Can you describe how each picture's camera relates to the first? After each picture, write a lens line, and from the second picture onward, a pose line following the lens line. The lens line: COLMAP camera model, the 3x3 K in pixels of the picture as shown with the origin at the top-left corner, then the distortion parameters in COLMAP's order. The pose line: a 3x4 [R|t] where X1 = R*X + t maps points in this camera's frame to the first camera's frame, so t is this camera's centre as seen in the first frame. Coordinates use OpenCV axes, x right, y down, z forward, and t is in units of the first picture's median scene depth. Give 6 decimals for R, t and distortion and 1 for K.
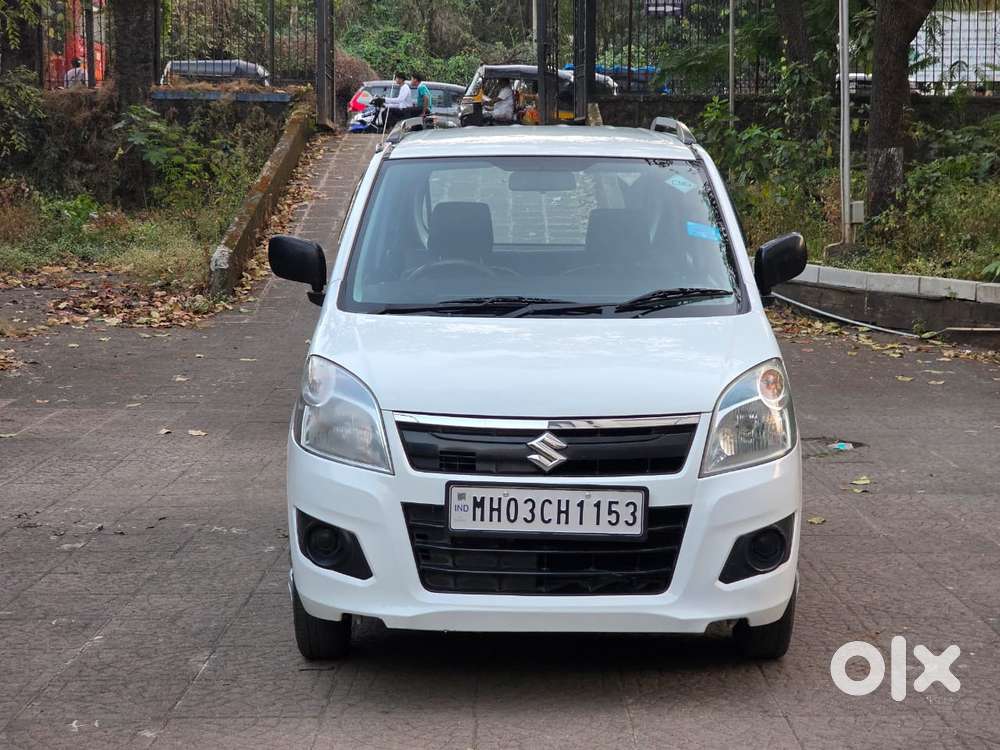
lens RADIAL K [[1941.7, 0, 508.6], [0, 1941.7, 370.9], [0, 0, 1]] dist [0.033068, 0.000000]
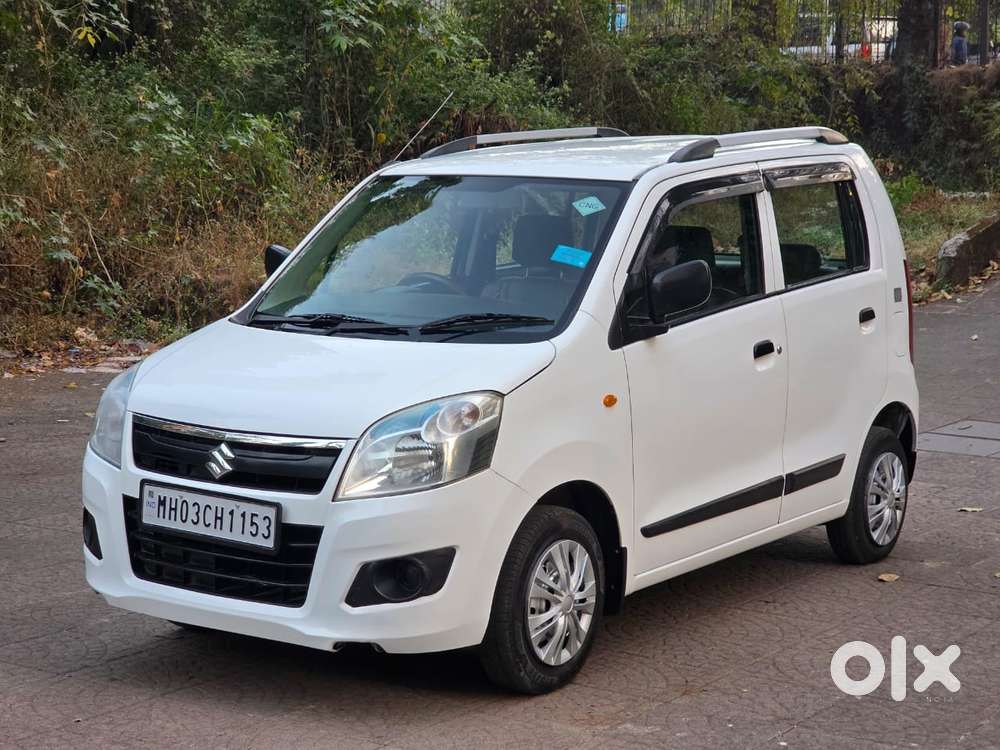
lens RADIAL K [[1941.7, 0, 494.7], [0, 1941.7, 379.6], [0, 0, 1]] dist [0.033068, 0.000000]
pose [[0.822775, 0.073365, -0.563612, 0.714731], [-0.060916, 0.997305, 0.040892, -0.053991], [0.565093, 0.000688, 0.825027, 0.191175]]
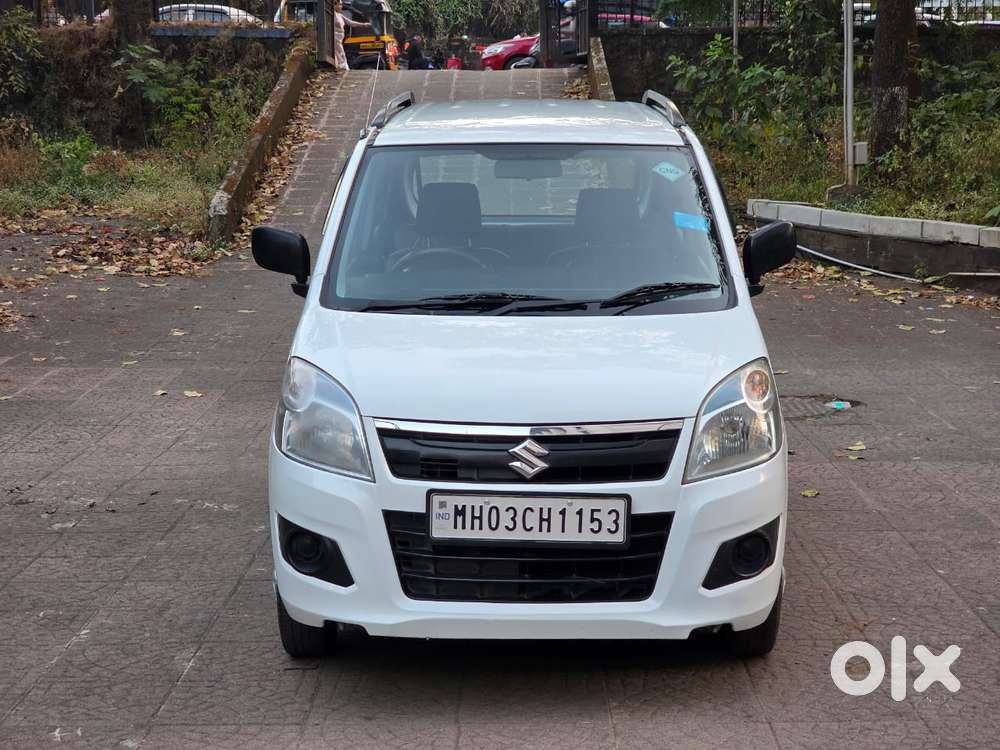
lens RADIAL K [[1941.7, 0, 499.4], [0, 1941.7, 374.4], [0, 0, 1]] dist [0.033068, 0.000000]
pose [[0.999948, -0.004118, -0.009298, 0.013621], [0.004515, 0.999062, 0.043072, -0.042353], [0.009112, -0.043111, 0.999029, 0.009872]]
